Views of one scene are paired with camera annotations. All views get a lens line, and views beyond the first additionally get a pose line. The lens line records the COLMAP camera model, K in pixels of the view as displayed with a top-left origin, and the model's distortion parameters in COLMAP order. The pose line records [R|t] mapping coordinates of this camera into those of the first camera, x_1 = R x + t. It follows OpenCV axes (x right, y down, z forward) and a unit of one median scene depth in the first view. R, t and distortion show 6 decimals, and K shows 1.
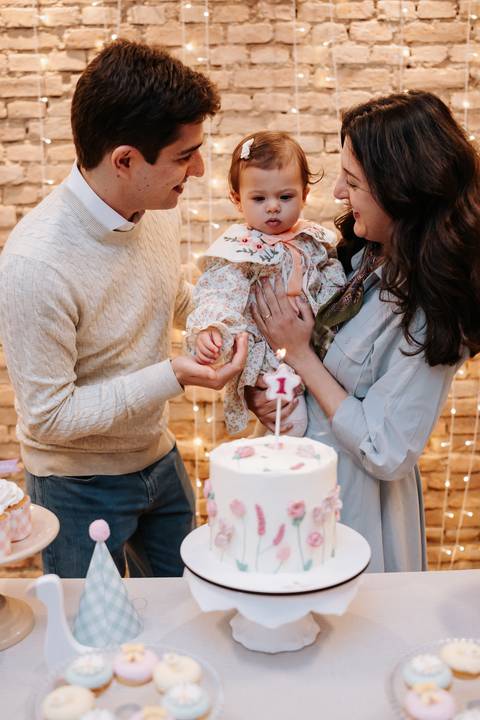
lens RADIAL K [[870.5, 0, 245.6], [0, 870.5, 382.3], [0, 0, 1]] dist [-0.184621, 0.421281]
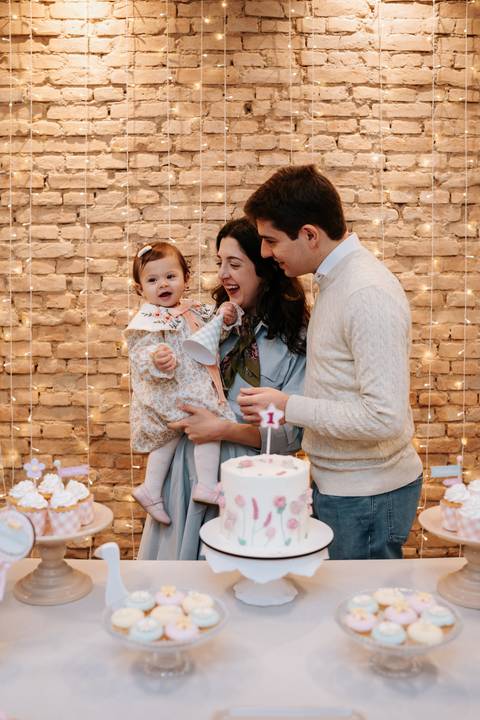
lens RADIAL K [[859.2, 0, 262.1], [0, 859.2, 340.2], [0, 0, 1]] dist [-0.191632, 0.410849]
pose [[0.999862, 0.015554, 0.005913, 0.007287], [-0.014842, 0.994279, -0.105775, 0.013027], [-0.007524, 0.105673, 0.994373, -0.215220]]
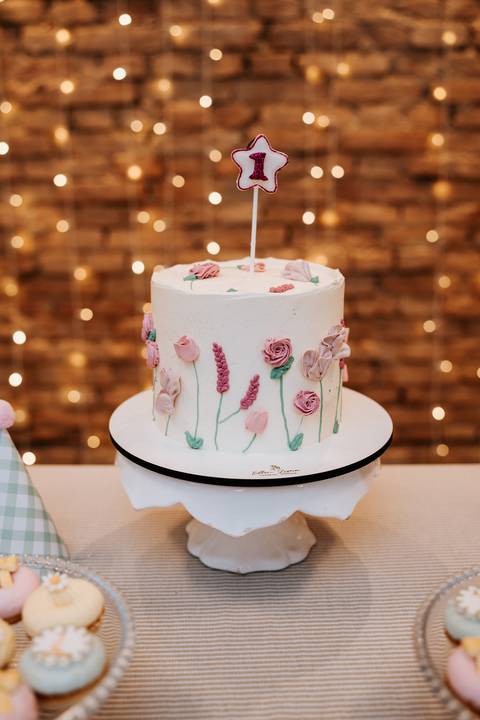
lens RADIAL K [[870.5, 0, 245.6], [0, 870.5, 382.3], [0, 0, 1]] dist [-0.184621, 0.421281]
pose [[0.999563, 0.015184, -0.025355, 0.024003], [-0.012616, 0.995053, 0.098540, 0.049176], [0.026725, -0.098178, 0.994810, 0.168897]]
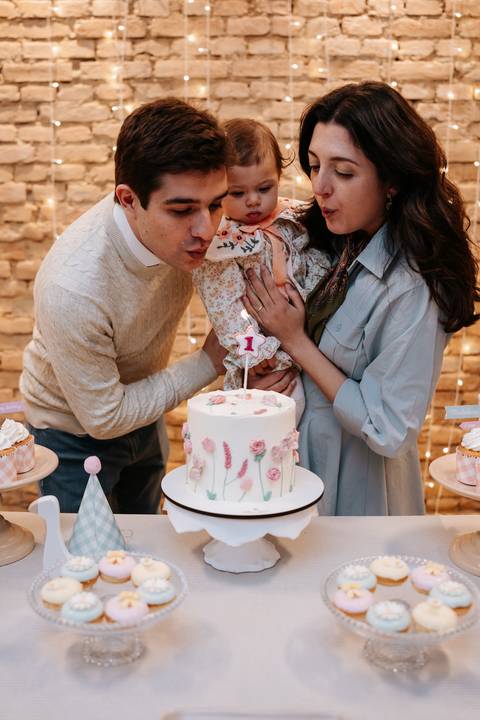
lens RADIAL K [[904.3, 0, 240.0], [0, 904.3, 360.0], [0, 0, 1]] dist [-0.184173, 0.422644]
pose [[0.999559, 0.022623, -0.019255, 0.025725], [-0.022762, 0.999716, -0.007024, 0.017034], [0.019090, 0.007459, 0.999790, -0.109012]]
